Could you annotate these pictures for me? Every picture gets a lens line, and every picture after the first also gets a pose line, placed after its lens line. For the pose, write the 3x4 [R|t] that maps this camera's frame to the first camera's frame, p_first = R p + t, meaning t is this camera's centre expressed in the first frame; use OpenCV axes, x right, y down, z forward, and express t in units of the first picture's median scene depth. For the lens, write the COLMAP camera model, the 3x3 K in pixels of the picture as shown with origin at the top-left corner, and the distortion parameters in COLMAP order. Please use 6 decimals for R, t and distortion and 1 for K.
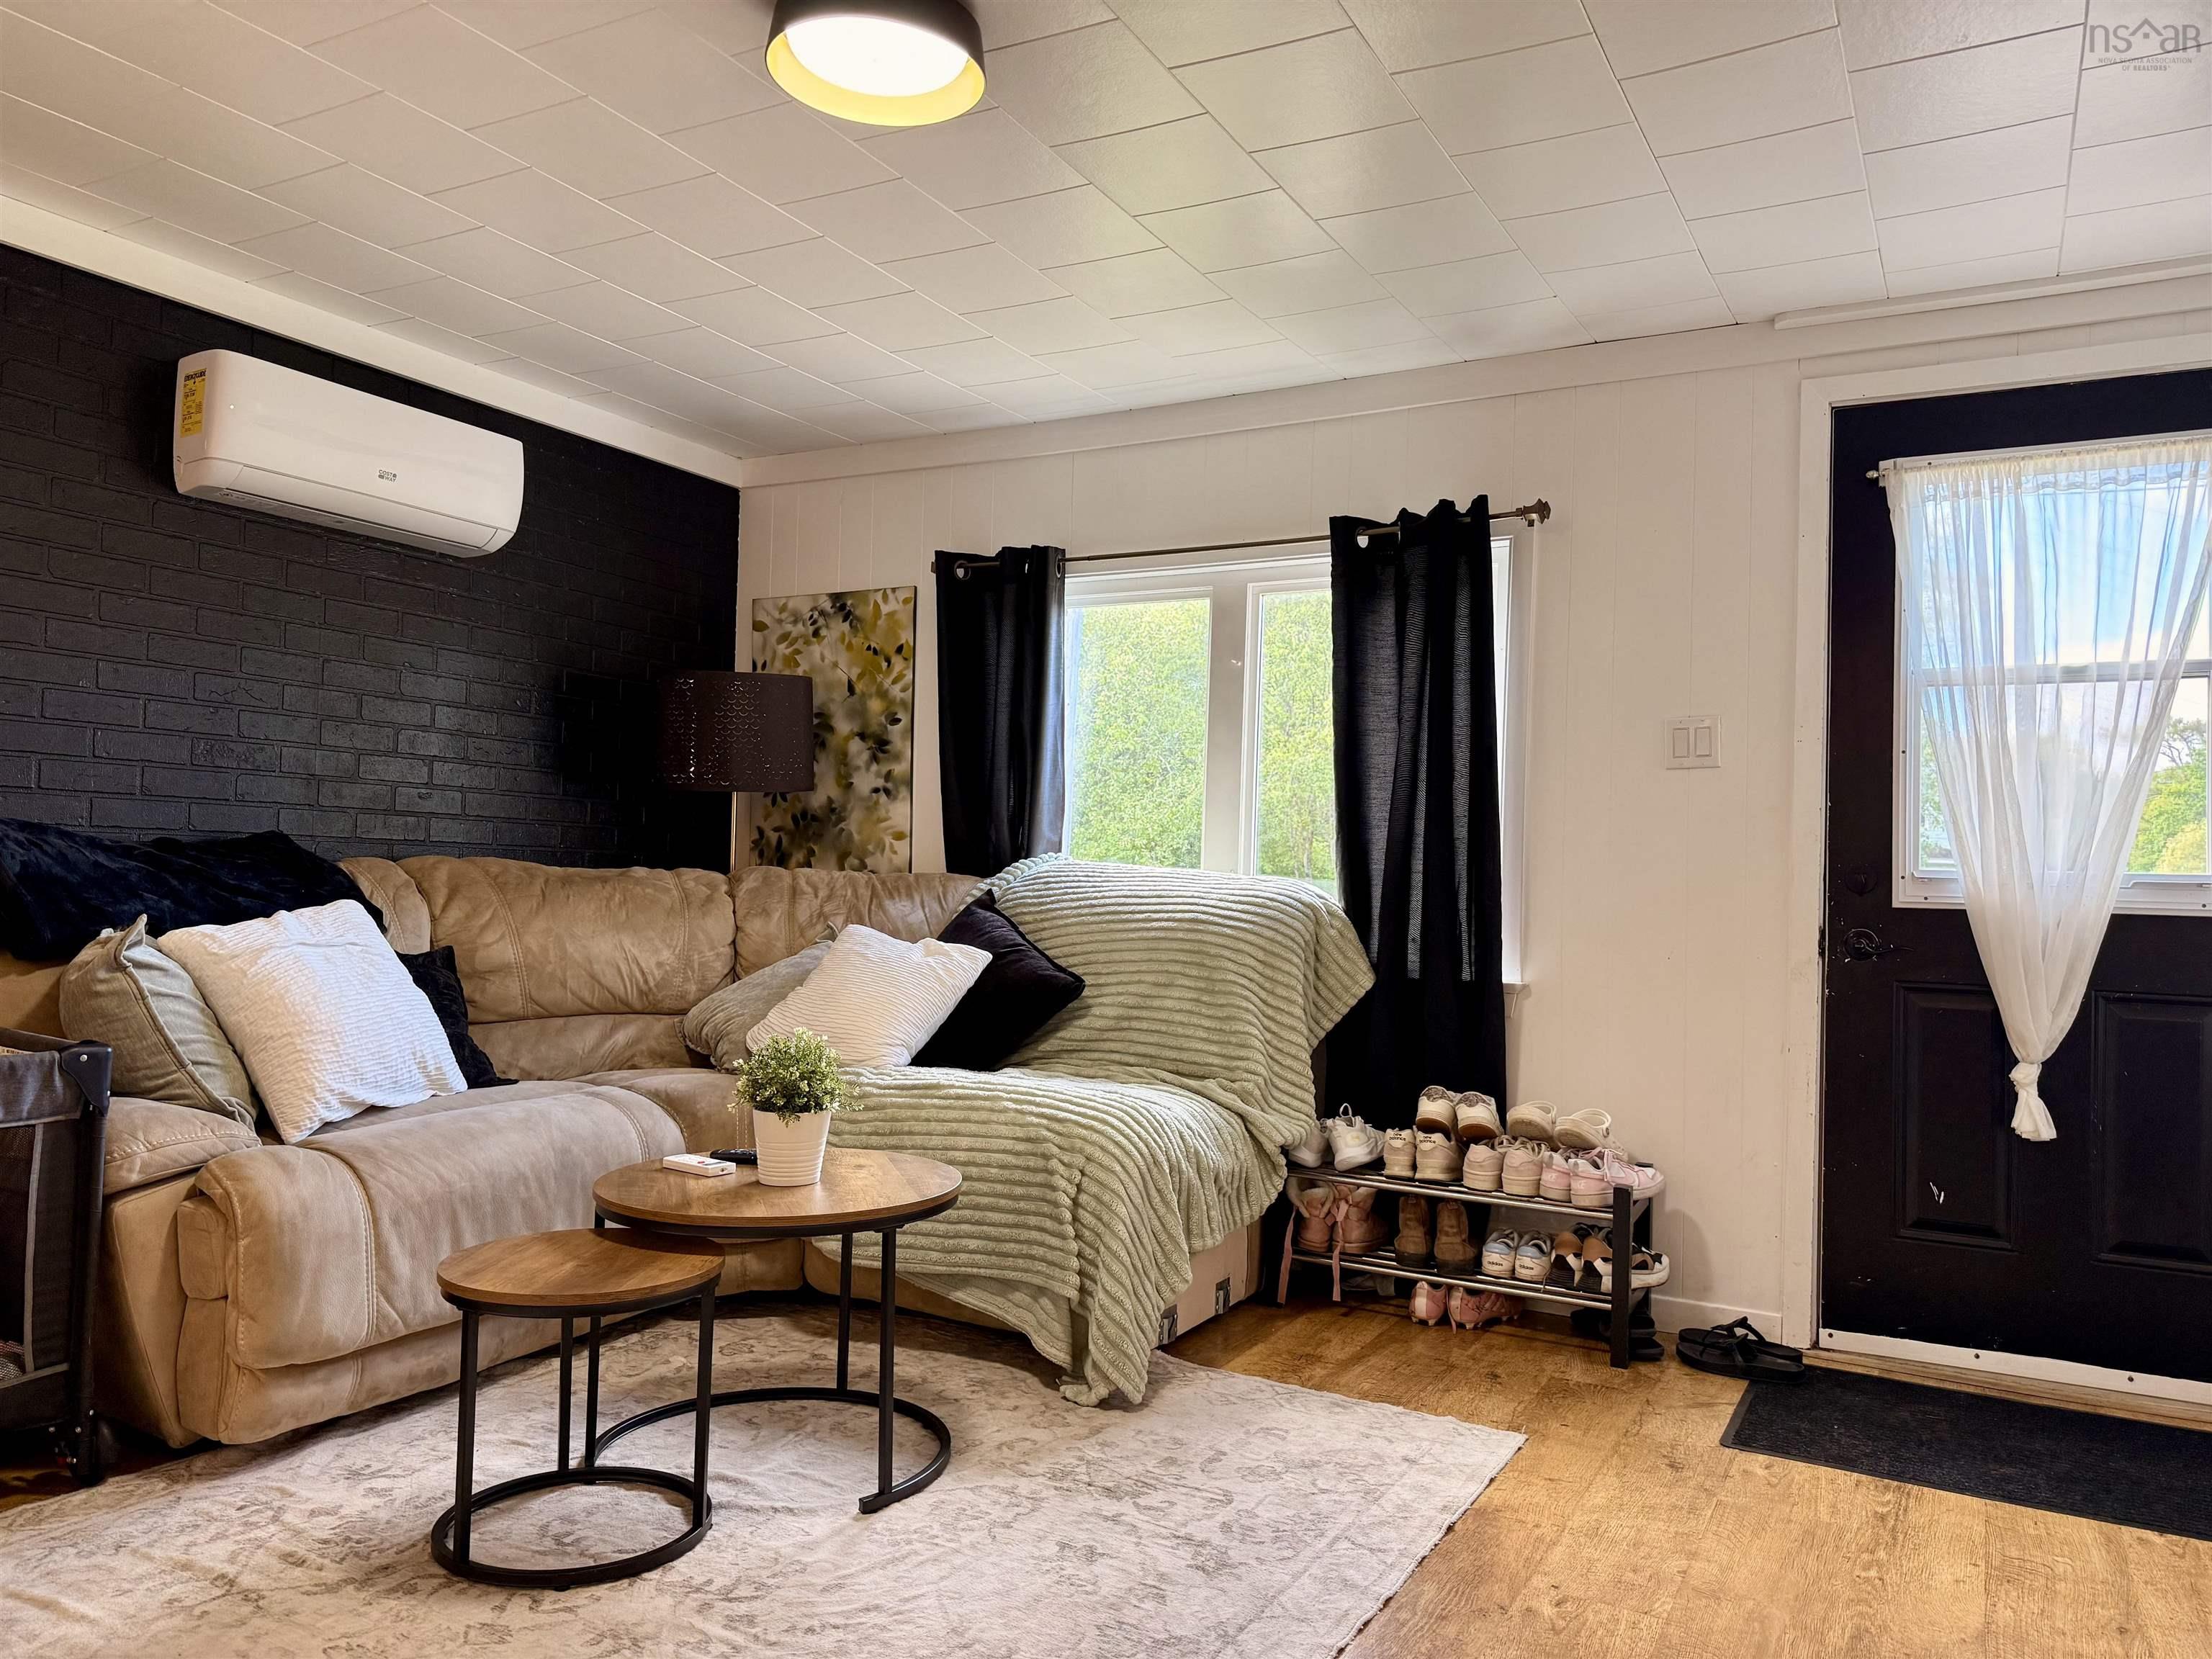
lens RADIAL K [[1571.6, 0, 1106.0], [0, 1571.6, 829.5], [0, 0, 1]] dist [0.086480, -0.107608]
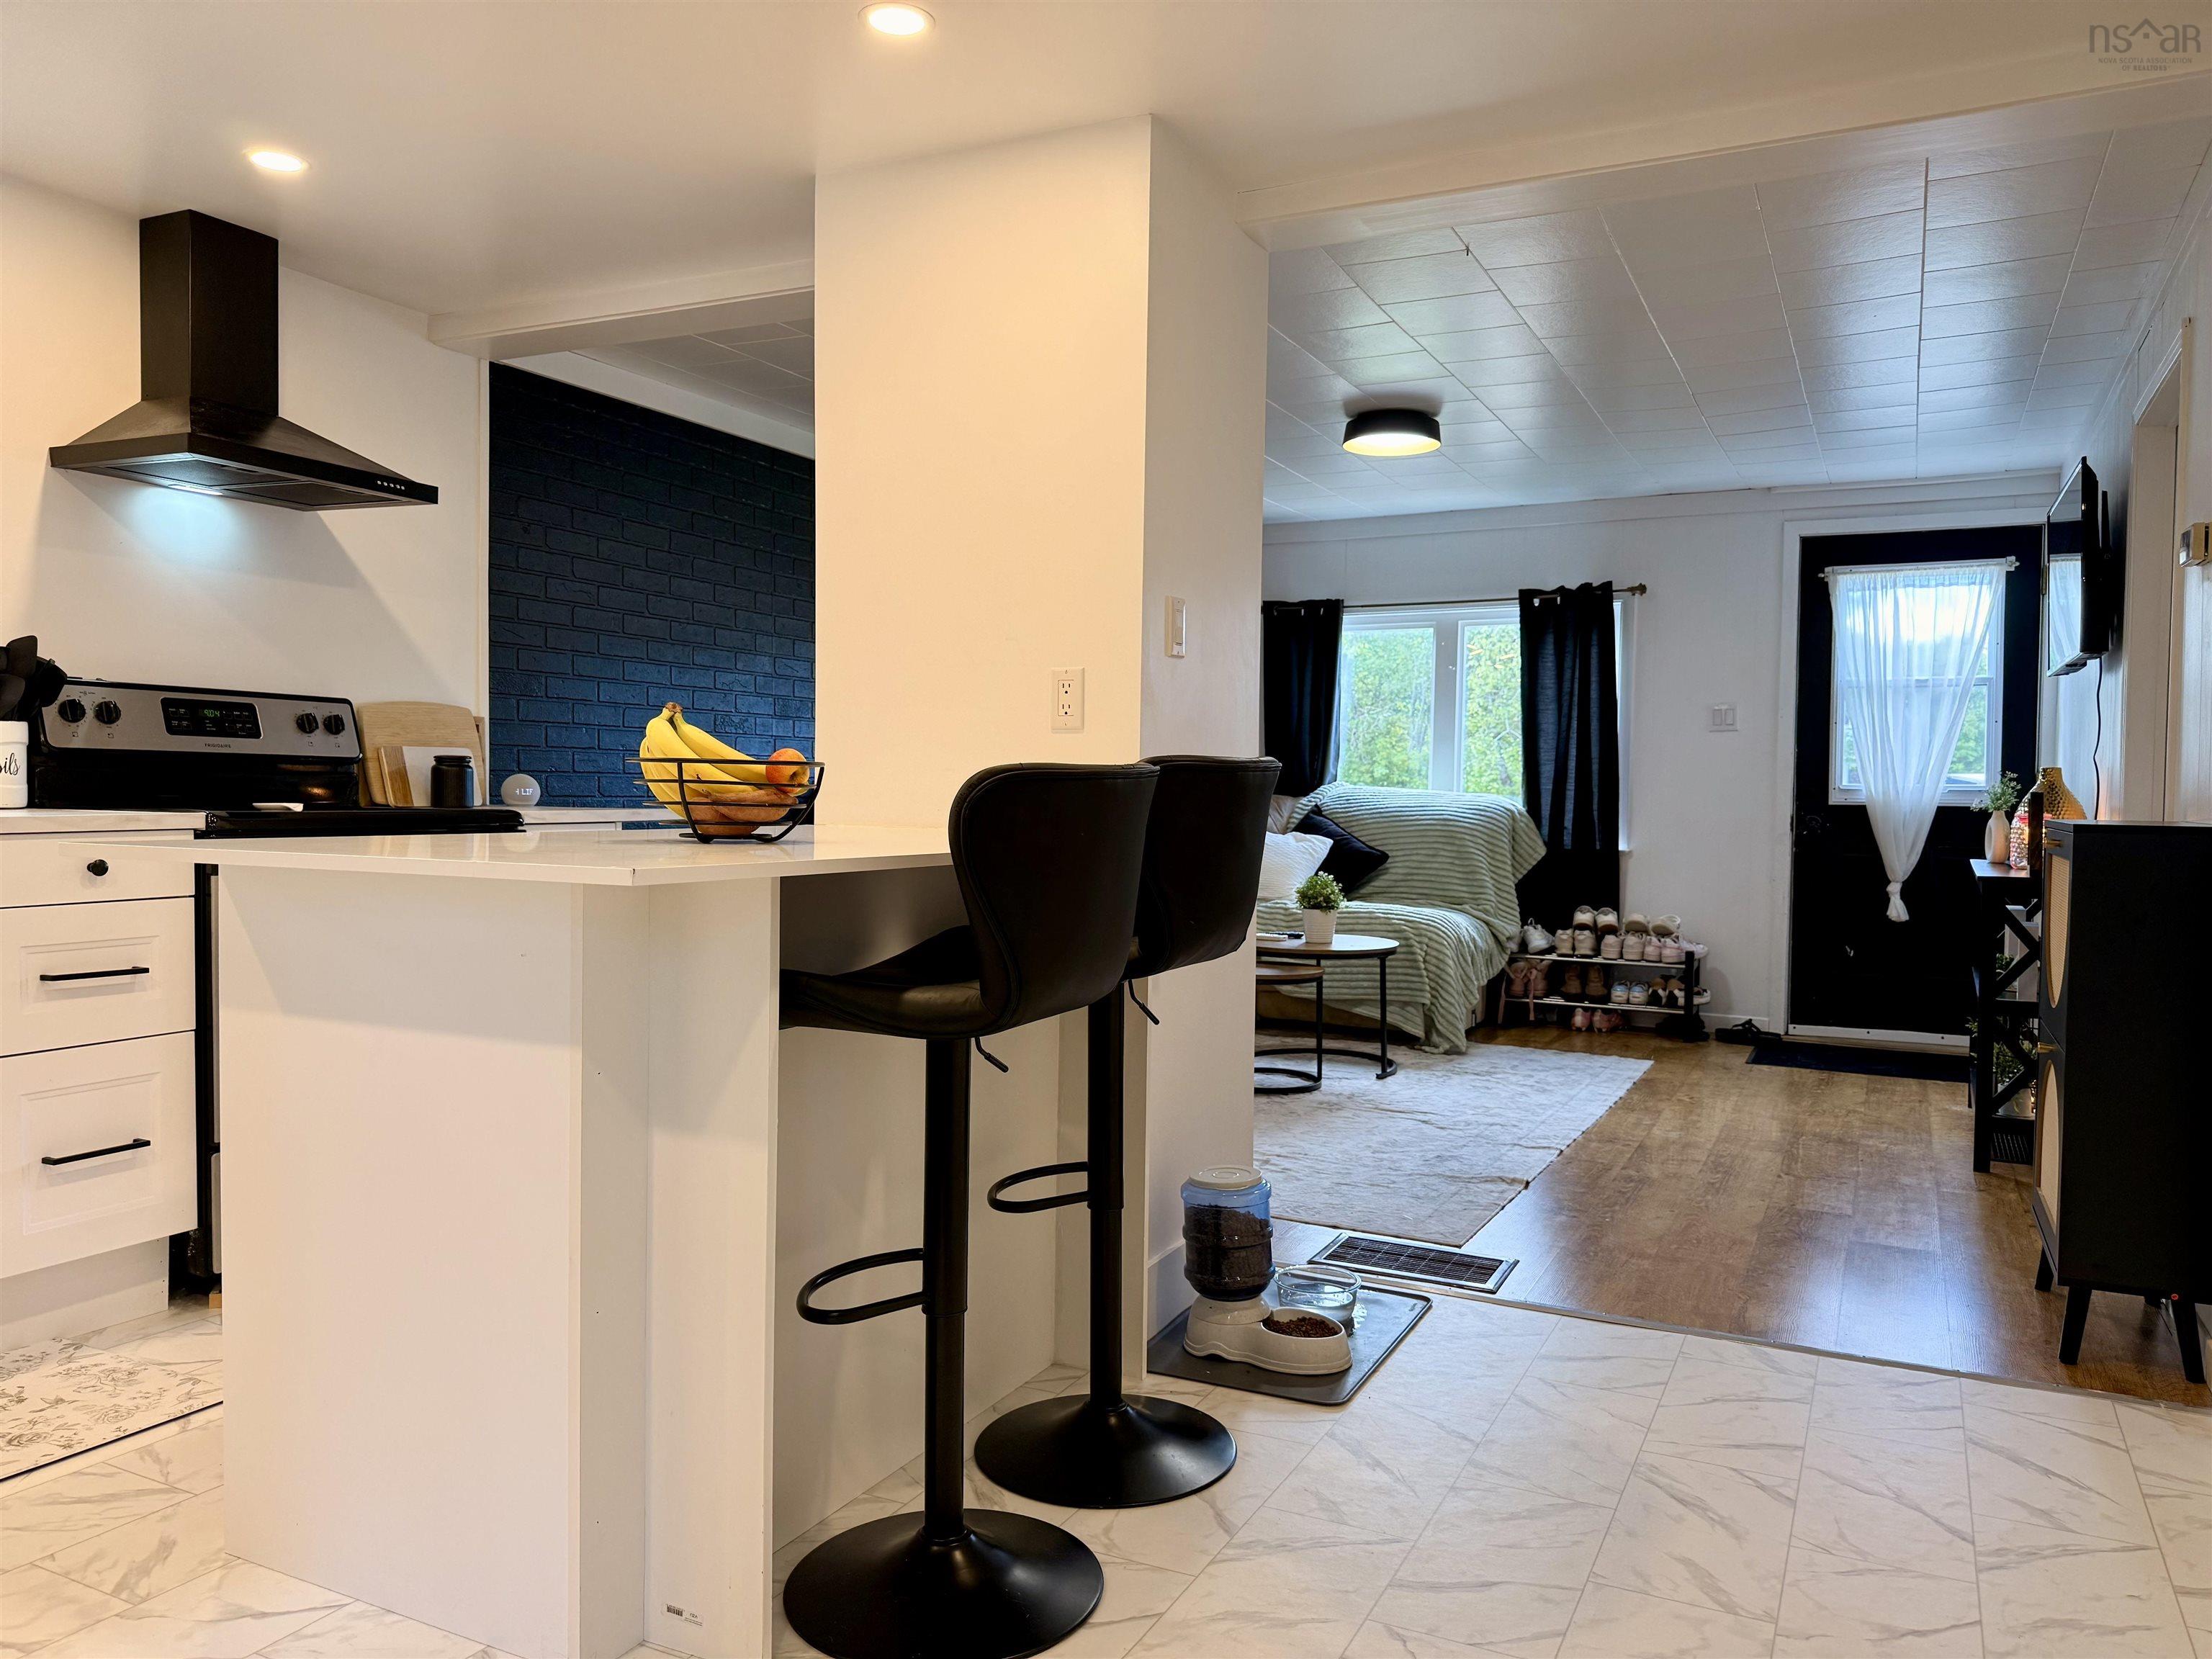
lens RADIAL K [[1563.5, 0, 1115.7], [0, 1563.5, 832.9], [0, 0, 1]] dist [0.090356, -0.118126]
pose [[0.999071, -0.019680, 0.038340, -0.415819], [0.017077, 0.997602, 0.067074, -0.056806], [-0.039568, -0.066357, 0.997011, -0.825411]]
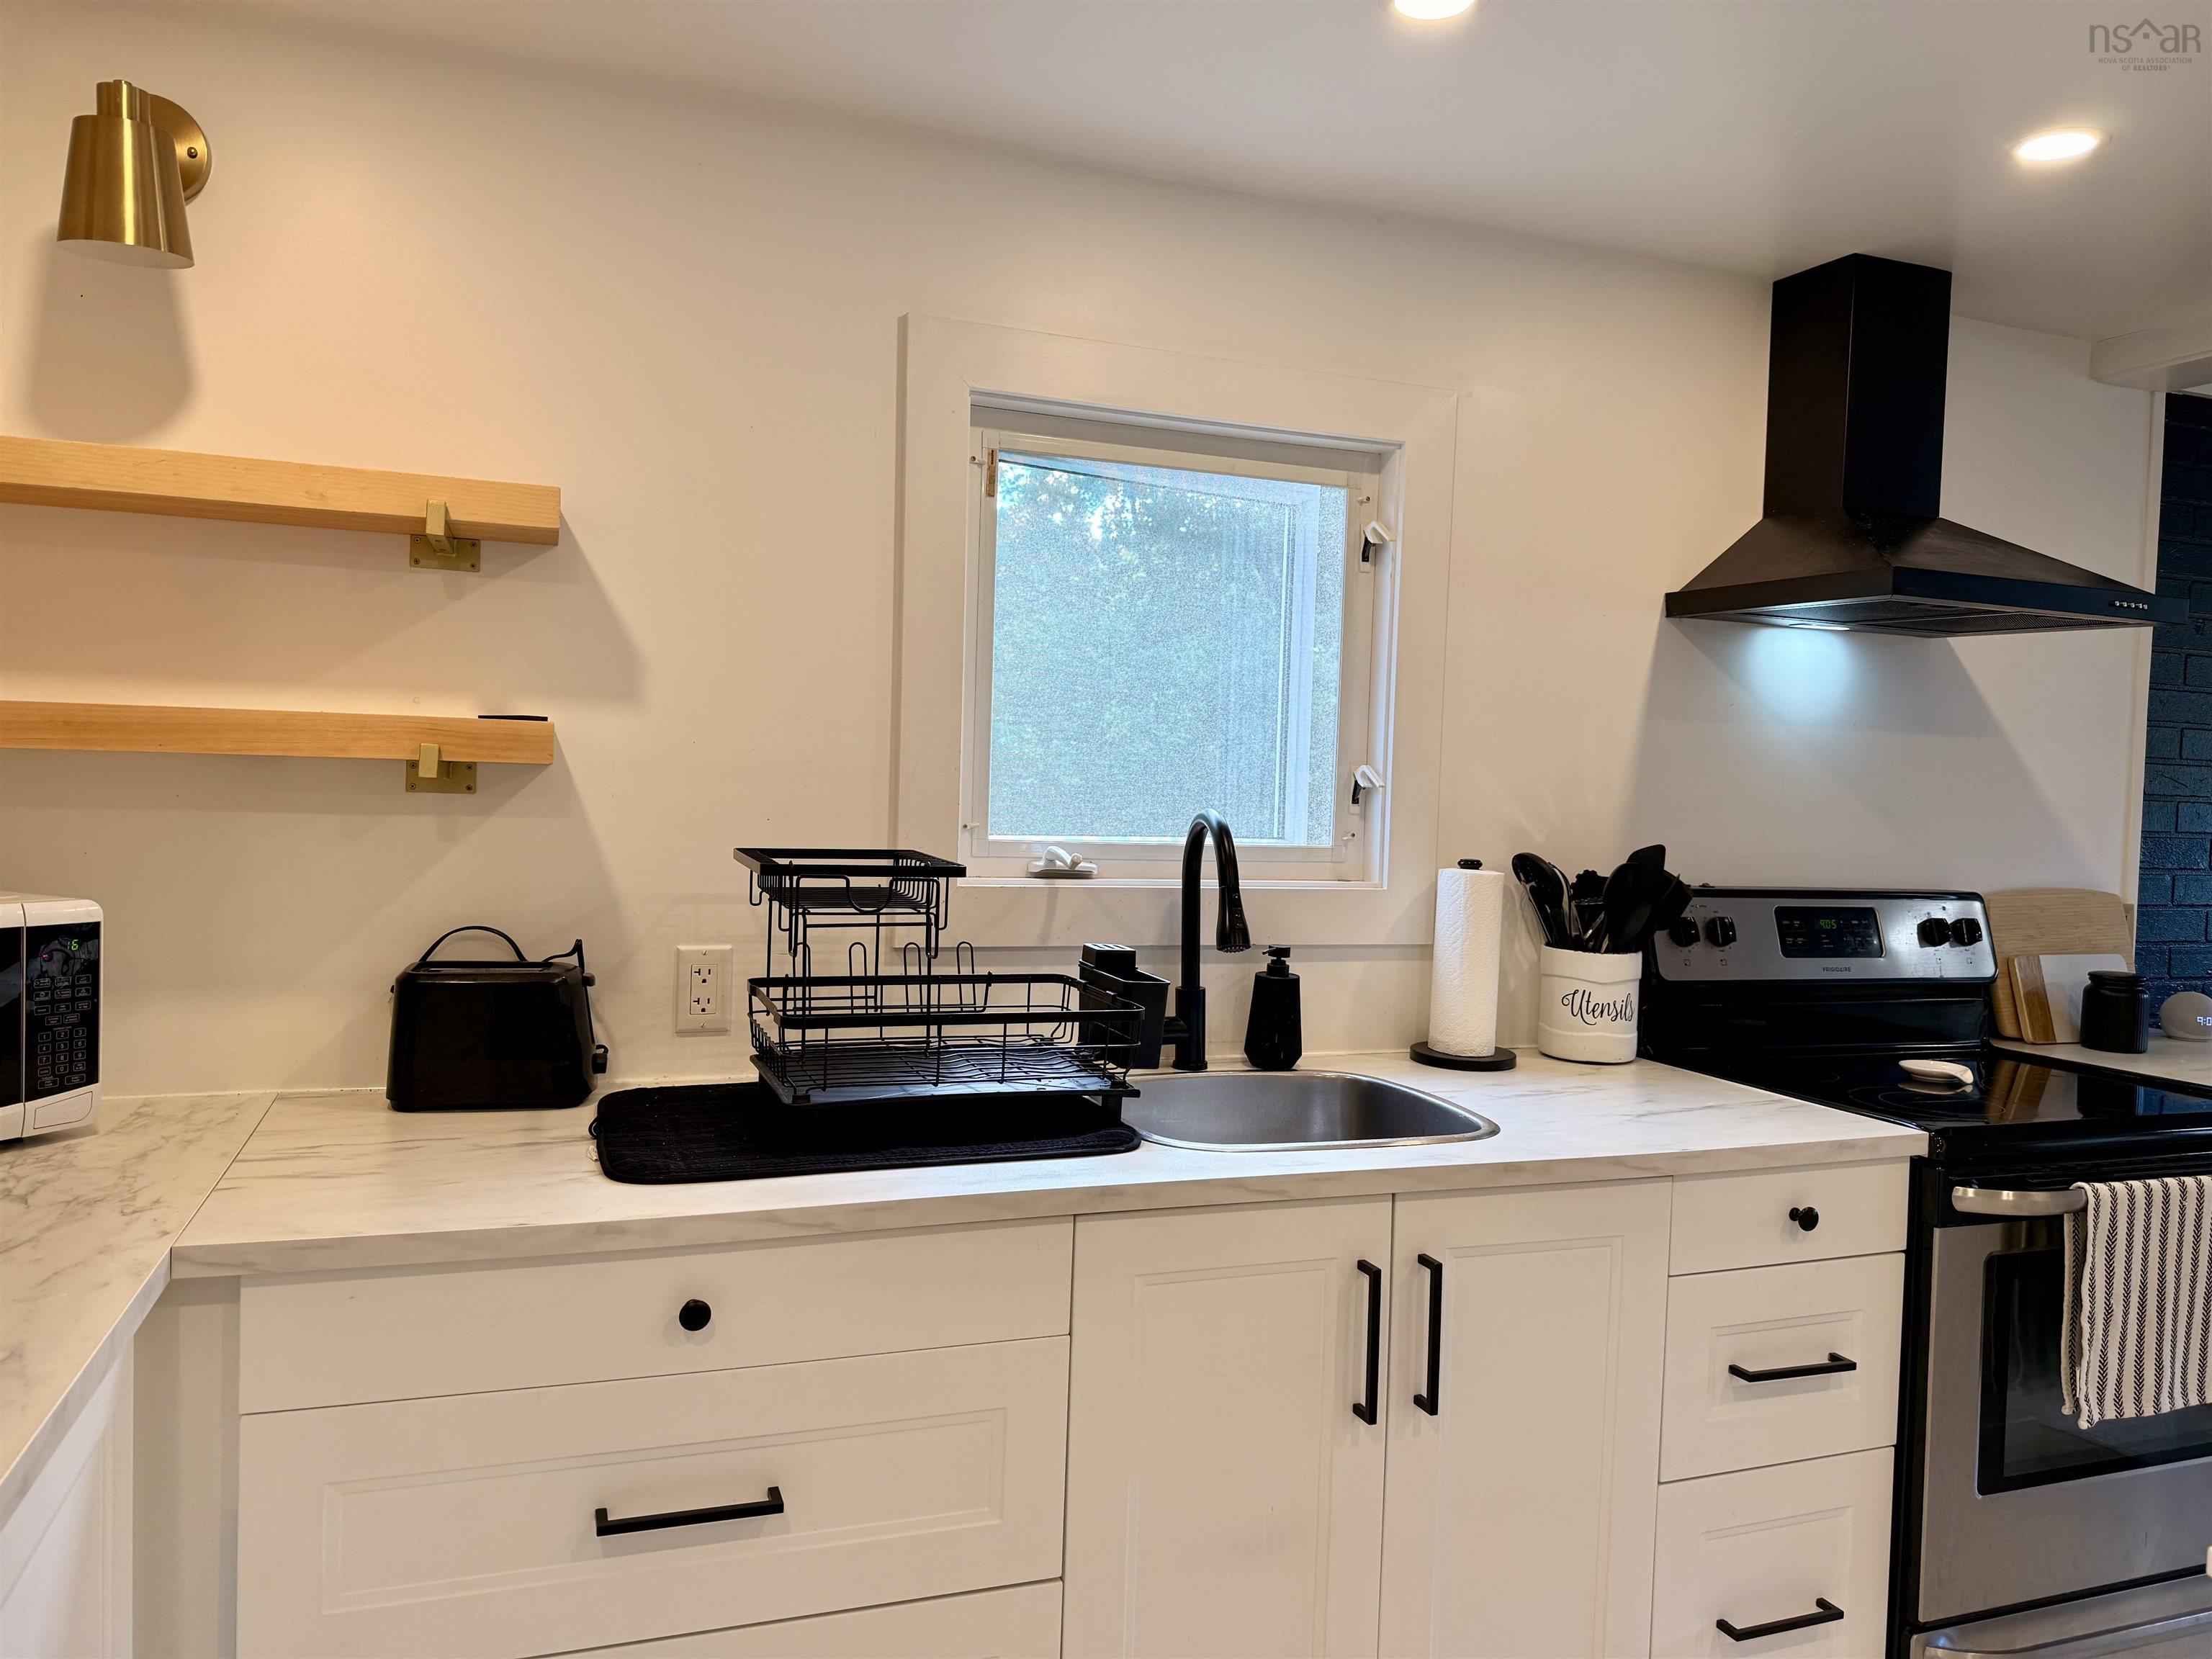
lens RADIAL K [[1545.7, 0, 1106.0], [0, 1545.7, 829.5], [0, 0, 1]] dist [0.074523, -0.093192]
pose [[0.764341, 0.011670, -0.644706, -0.700520], [0.016820, 0.999135, 0.038027, -0.143636], [0.644592, -0.039909, 0.763484, -0.602517]]
